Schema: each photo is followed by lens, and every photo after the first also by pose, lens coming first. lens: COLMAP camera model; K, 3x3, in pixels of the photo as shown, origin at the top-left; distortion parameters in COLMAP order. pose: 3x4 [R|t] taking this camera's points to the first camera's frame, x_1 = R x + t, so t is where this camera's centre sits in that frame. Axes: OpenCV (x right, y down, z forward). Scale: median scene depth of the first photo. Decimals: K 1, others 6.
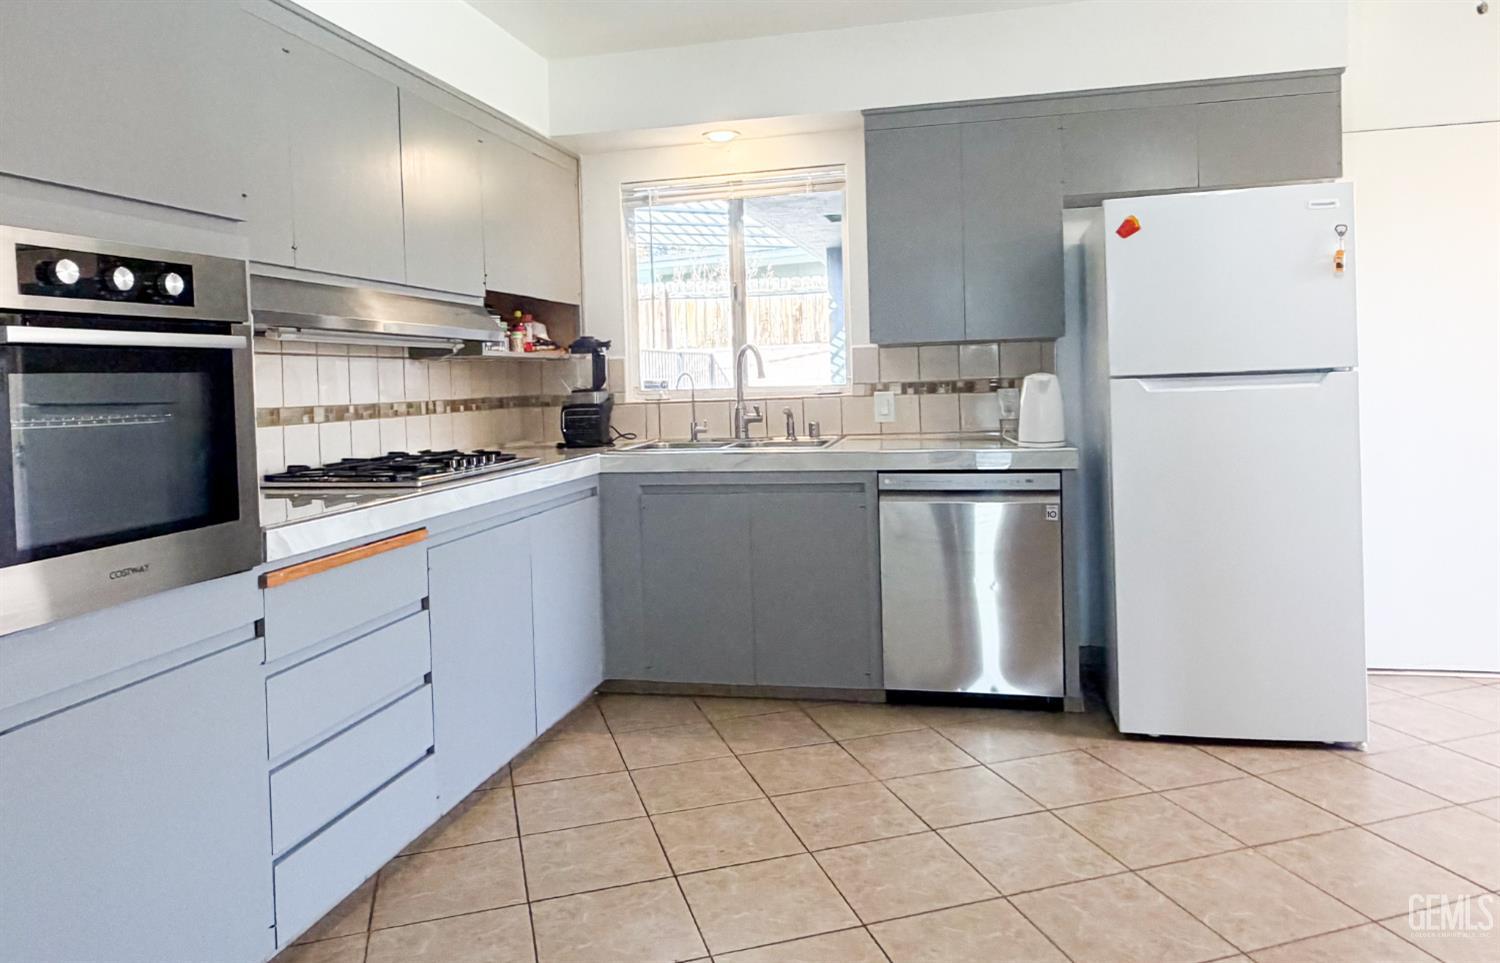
lens RADIAL K [[981.4, 0, 750.1], [0, 981.4, 401.9], [0, 0, 1]] dist [0.001202, -0.000529]
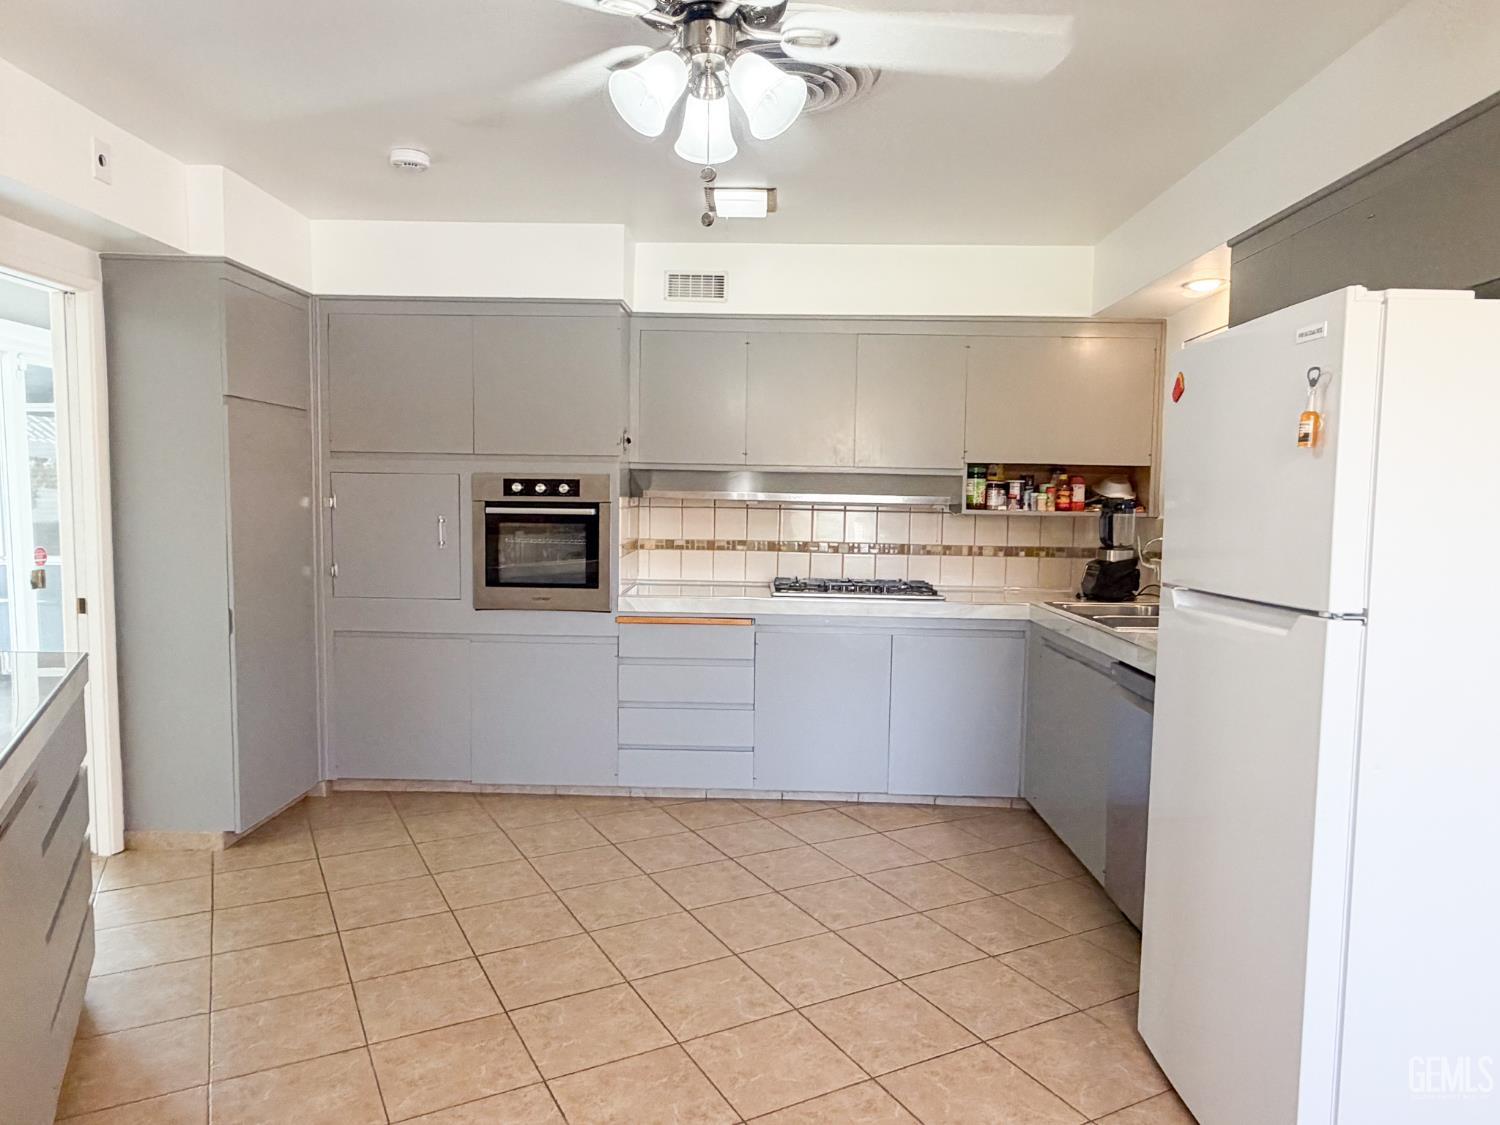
lens RADIAL K [[967.6, 0, 750.0], [0, 967.6, 562.5], [0, 0, 1]] dist [-0.004765, 0.001499]
pose [[0.207211, 0.095845, -0.973590, 1.054829], [-0.047612, 0.994998, 0.087819, -0.094304], [0.977137, 0.028158, 0.210737, 0.525846]]
